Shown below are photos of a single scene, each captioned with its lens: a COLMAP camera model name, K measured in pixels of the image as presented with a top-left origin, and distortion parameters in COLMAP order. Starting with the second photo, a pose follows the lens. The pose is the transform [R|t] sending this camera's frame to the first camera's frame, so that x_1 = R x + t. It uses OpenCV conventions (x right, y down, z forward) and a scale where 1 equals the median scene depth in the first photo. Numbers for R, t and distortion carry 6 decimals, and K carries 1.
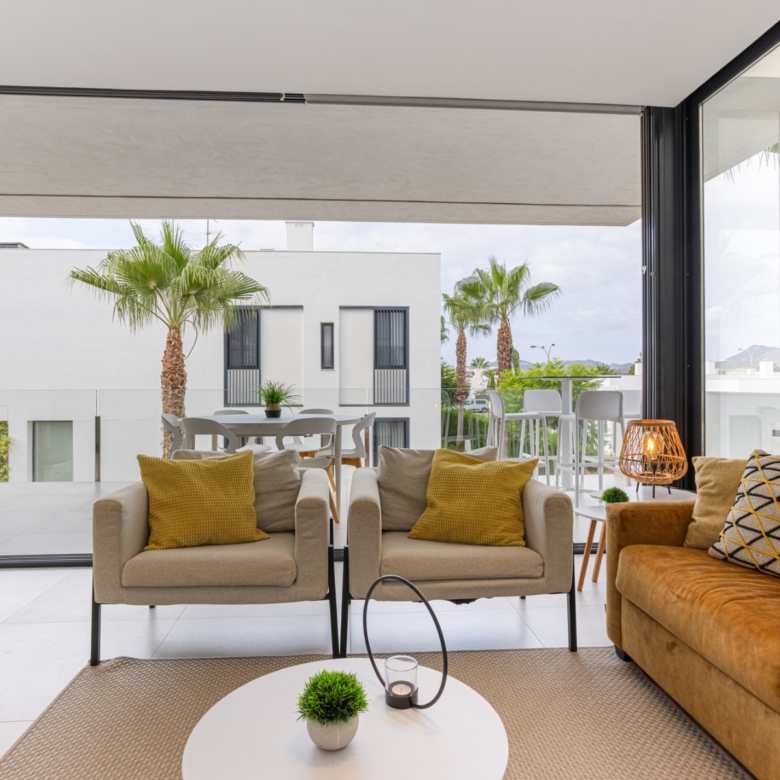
lens RADIAL K [[582.6, 0, 385.8], [0, 582.6, 383.8], [0, 0, 1]] dist [-0.044571, 0.034206]
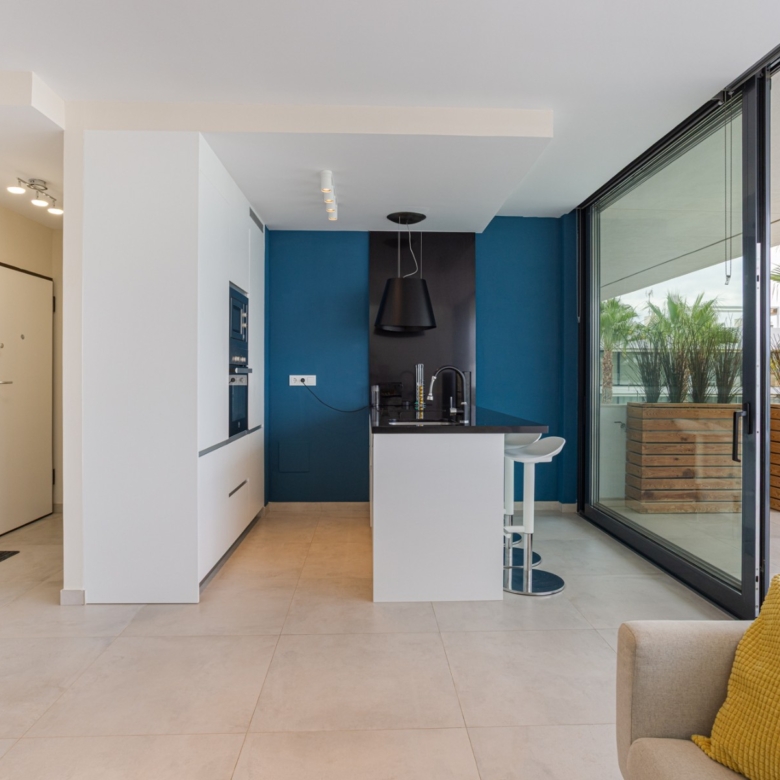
lens RADIAL K [[582.6, 0, 392.8], [0, 582.6, 376.8], [0, 0, 1]] dist [-0.044571, 0.034206]
pose [[-0.031099, 0.004299, -0.999507, 0.033271], [-0.006303, 0.999970, 0.004497, -0.015967], [0.999496, 0.006440, -0.031071, 0.133344]]
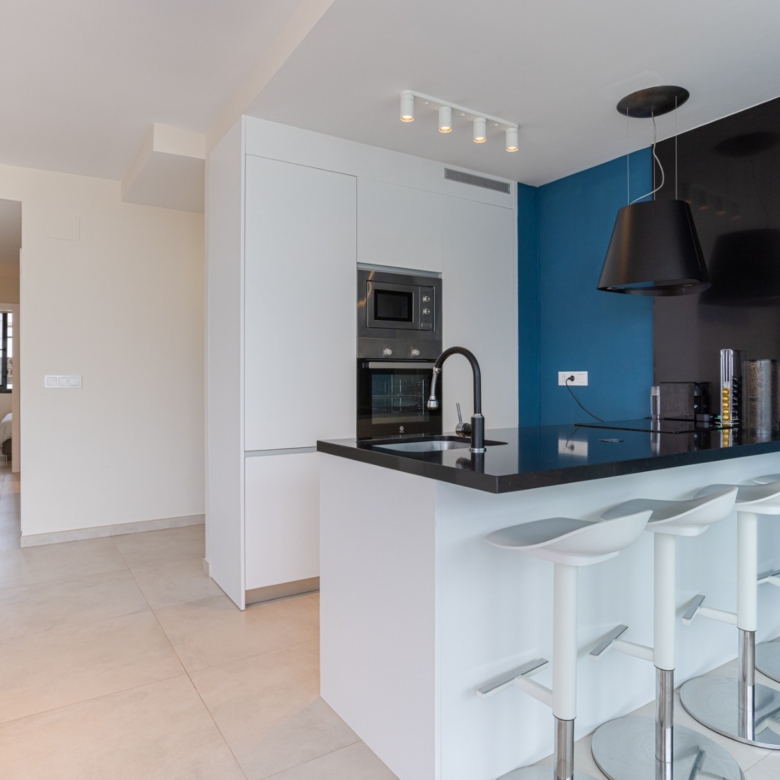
lens RADIAL K [[582.6, 0, 402.7], [0, 582.6, 380.1], [0, 0, 1]] dist [-0.044571, 0.034206]
pose [[-0.874812, 0.006002, -0.484425, -0.169525], [0.002358, 0.999964, 0.008130, -0.012632], [0.484456, 0.005970, -0.874795, 0.291871]]
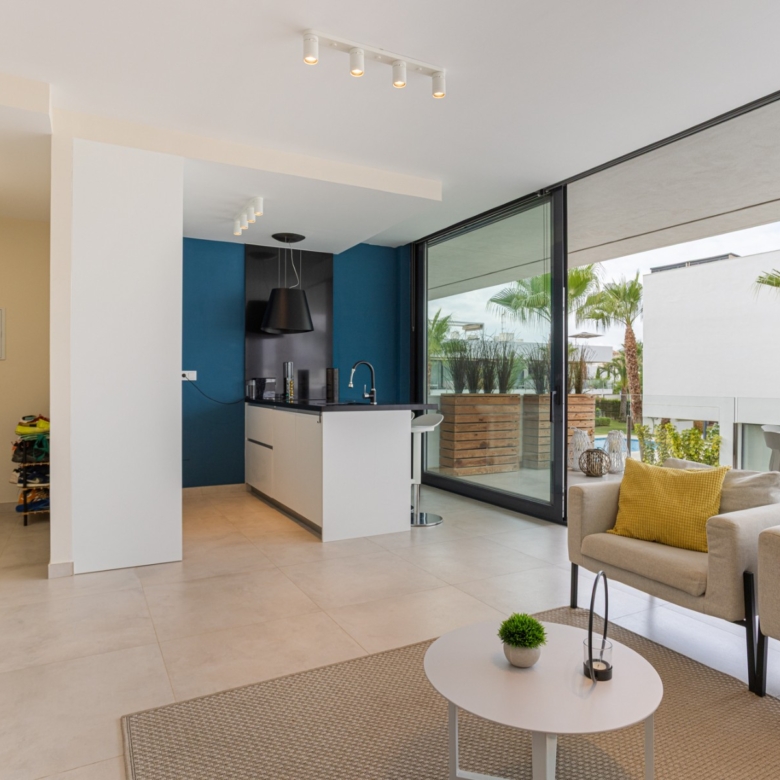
lens RADIAL K [[582.6, 0, 397.0], [0, 582.6, 381.9], [0, 0, 1]] dist [-0.044571, 0.034206]
pose [[0.412609, 0.003474, -0.910902, 0.100935], [-0.007664, 0.999971, 0.000343, -0.006743], [0.910876, 0.006840, 0.412623, 0.012017]]
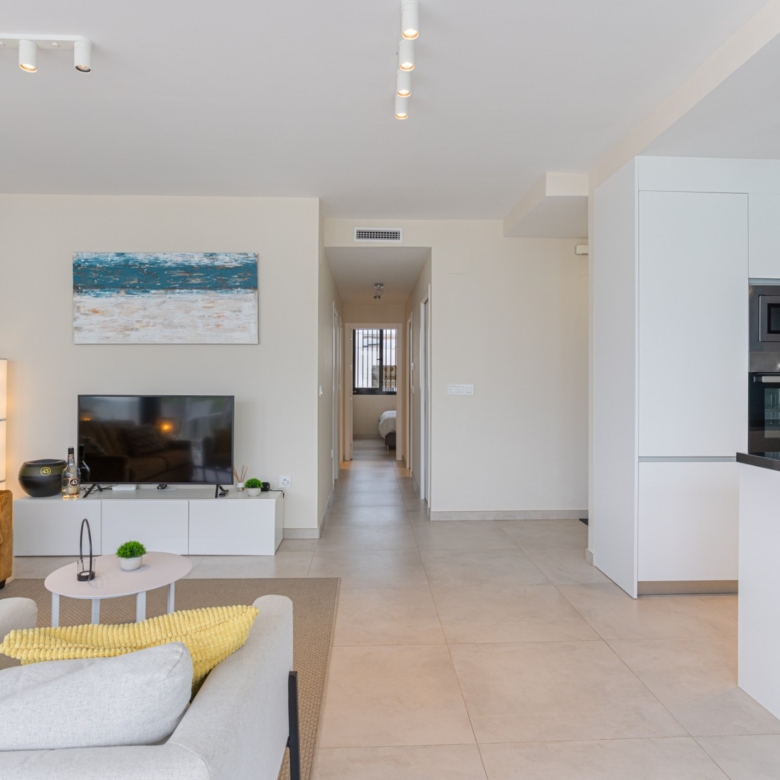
lens RADIAL K [[582.6, 0, 401.4], [0, 582.6, 378.7], [0, 0, 1]] dist [-0.044571, 0.034206]
pose [[-0.999801, -0.002233, 0.019810, -0.121303], [-0.002233, 0.999998, 0.000037, -0.017489], [-0.019810, -0.000007, -0.999804, 0.321682]]
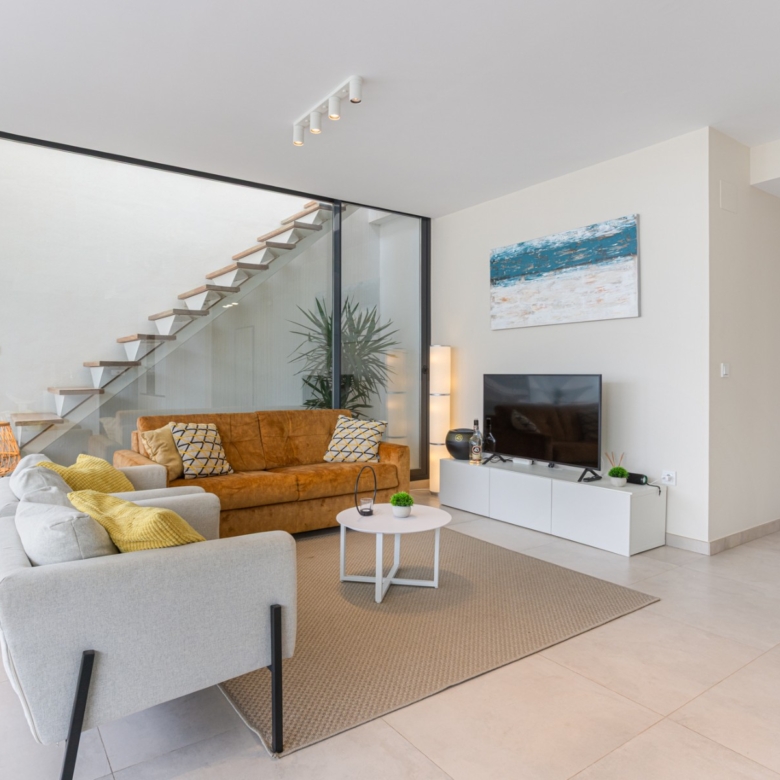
lens RADIAL K [[582.6, 0, 395.7], [0, 582.6, 375.3], [0, 0, 1]] dist [-0.044571, 0.034206]
pose [[-0.523475, 0.001110, 0.852040, -0.233354], [0.002594, 0.999997, 0.000291, -0.006423], [-0.852037, 0.002363, -0.523476, 0.235326]]
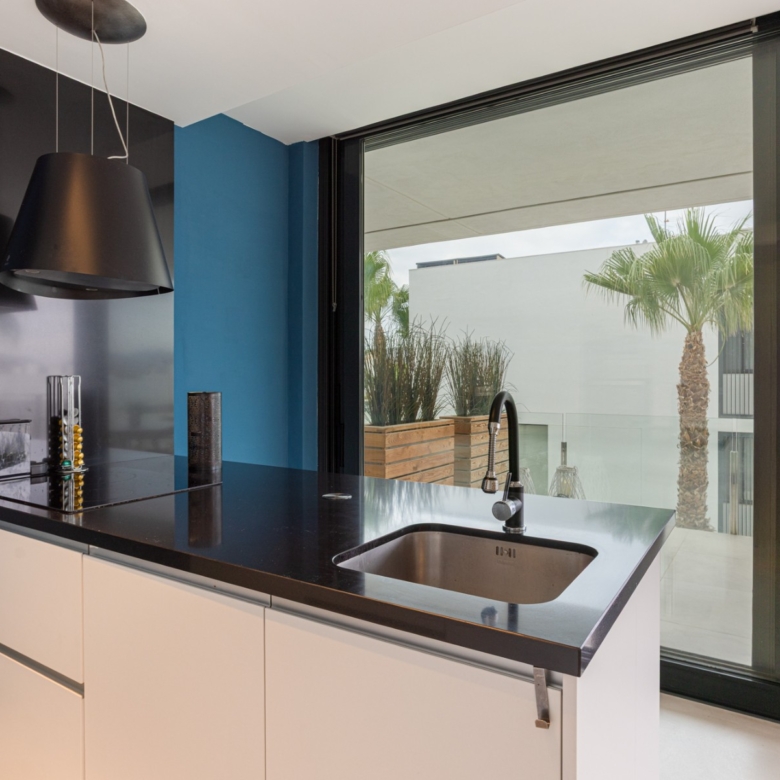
lens RADIAL K [[582.6, 0, 394.4], [0, 582.6, 372.7], [0, 0, 1]] dist [-0.044571, 0.034206]
pose [[0.802314, -0.004132, -0.596888, -0.213888], [-0.002404, 0.999946, -0.010155, -0.022912], [0.596897, 0.009582, 0.802260, 0.047692]]
